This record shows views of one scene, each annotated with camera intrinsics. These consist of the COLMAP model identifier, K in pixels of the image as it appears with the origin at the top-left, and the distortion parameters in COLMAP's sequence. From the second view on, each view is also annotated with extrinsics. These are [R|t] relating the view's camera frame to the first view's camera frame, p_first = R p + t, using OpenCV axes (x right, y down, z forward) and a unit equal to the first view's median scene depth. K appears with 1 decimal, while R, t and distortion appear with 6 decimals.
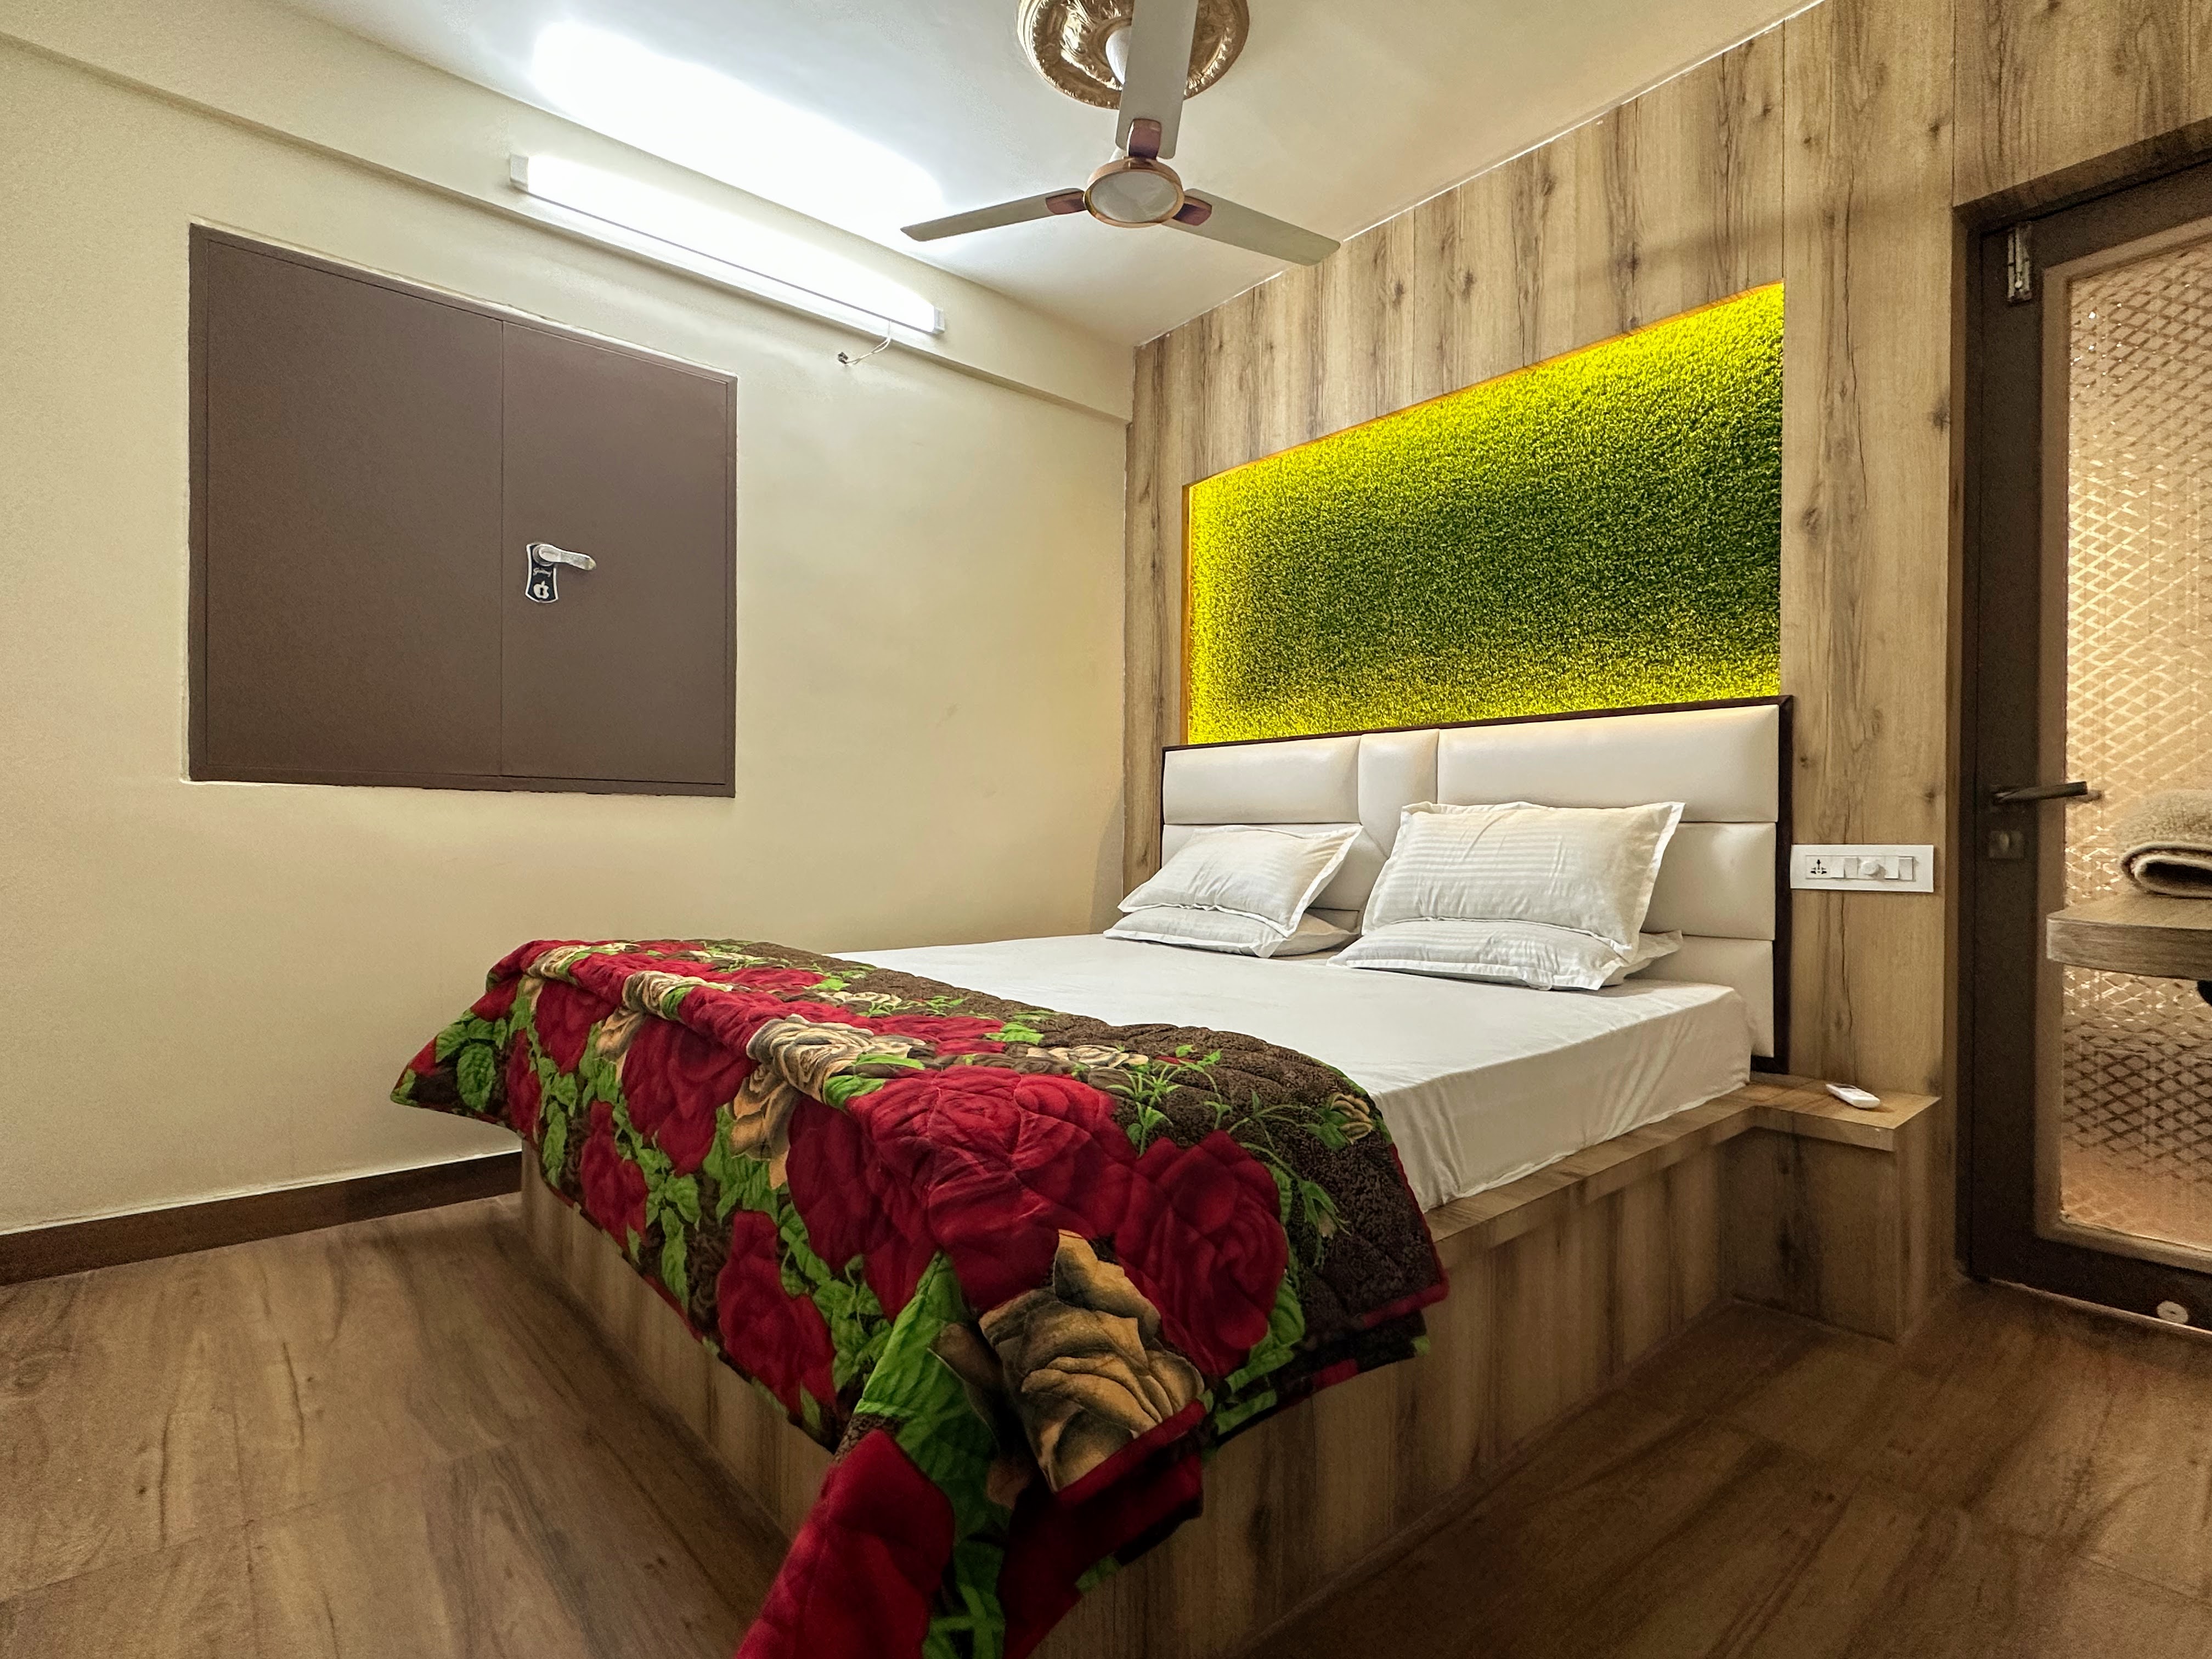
lens RADIAL K [[1082.6, 0, 1094.5], [0, 1082.6, 839.1], [0, 0, 1]] dist [-0.000745, 0.000269]
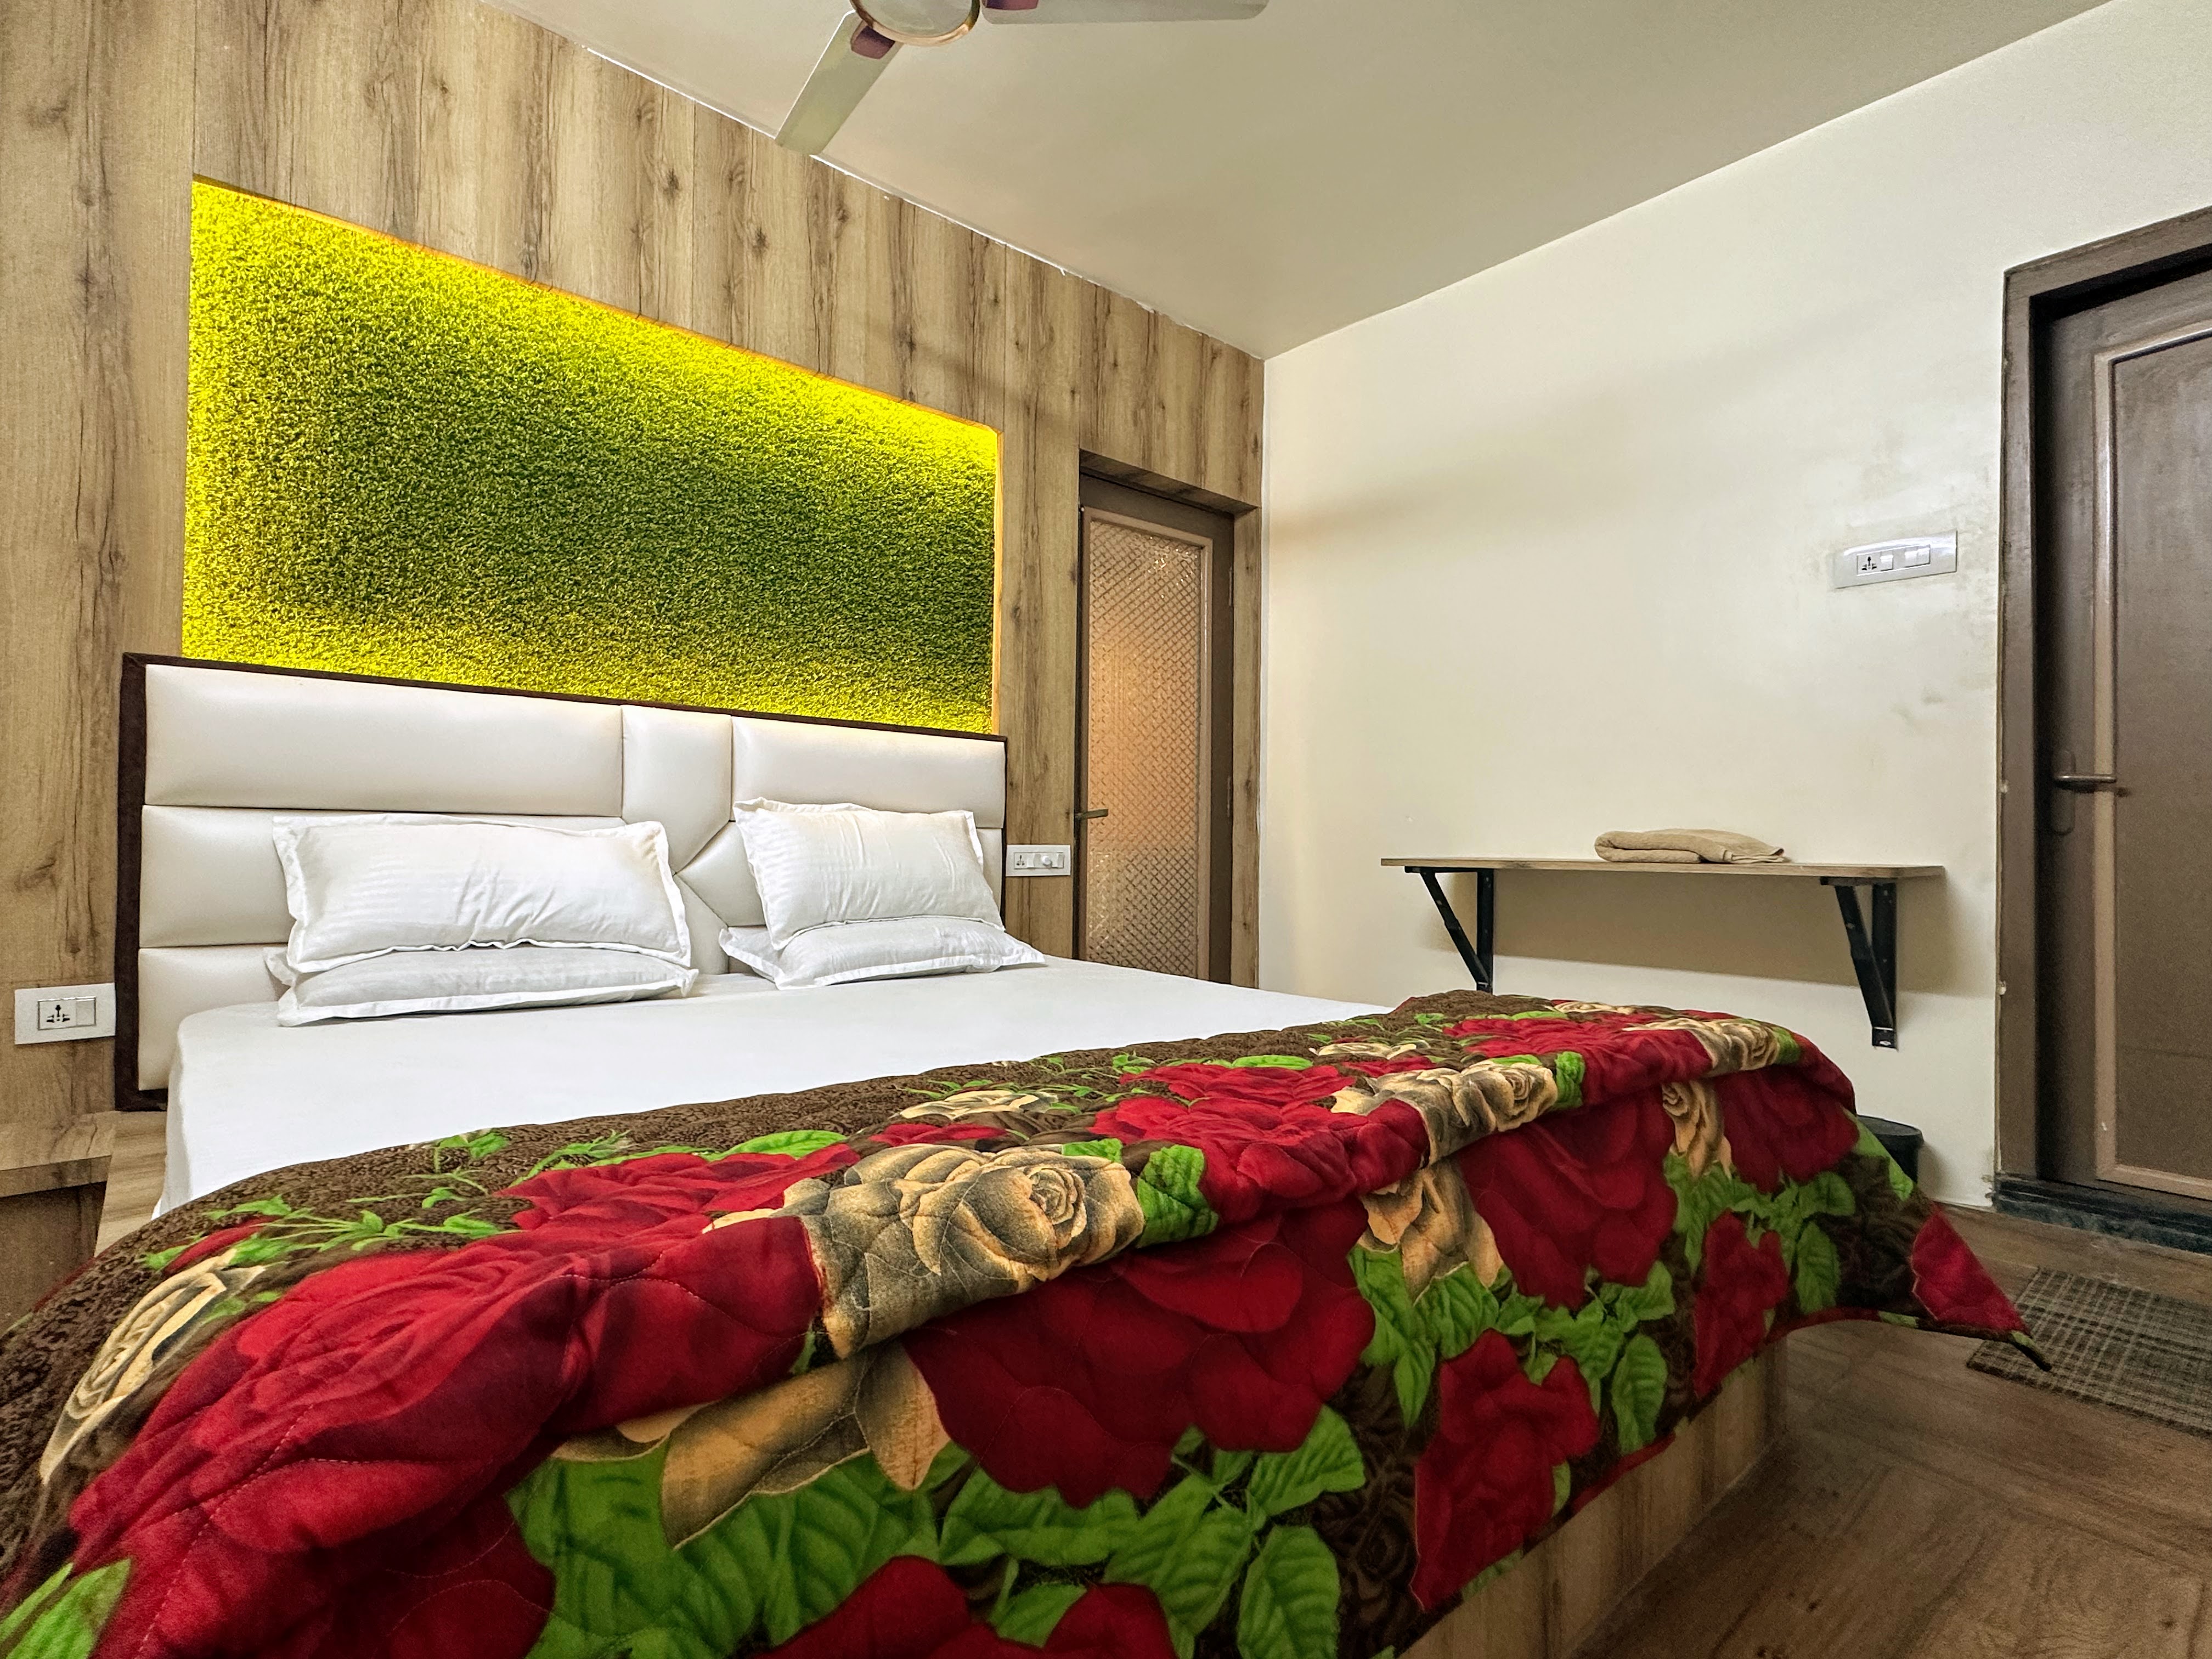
lens RADIAL K [[1082.6, 0, 1092.1], [0, 1082.6, 835.1], [0, 0, 1]] dist [-0.000745, 0.000269]
pose [[-0.009553, 0.013472, 0.999864, -0.655145], [-0.002942, 0.999905, -0.013501, 0.009114], [-0.999950, -0.003070, -0.009513, 0.813008]]
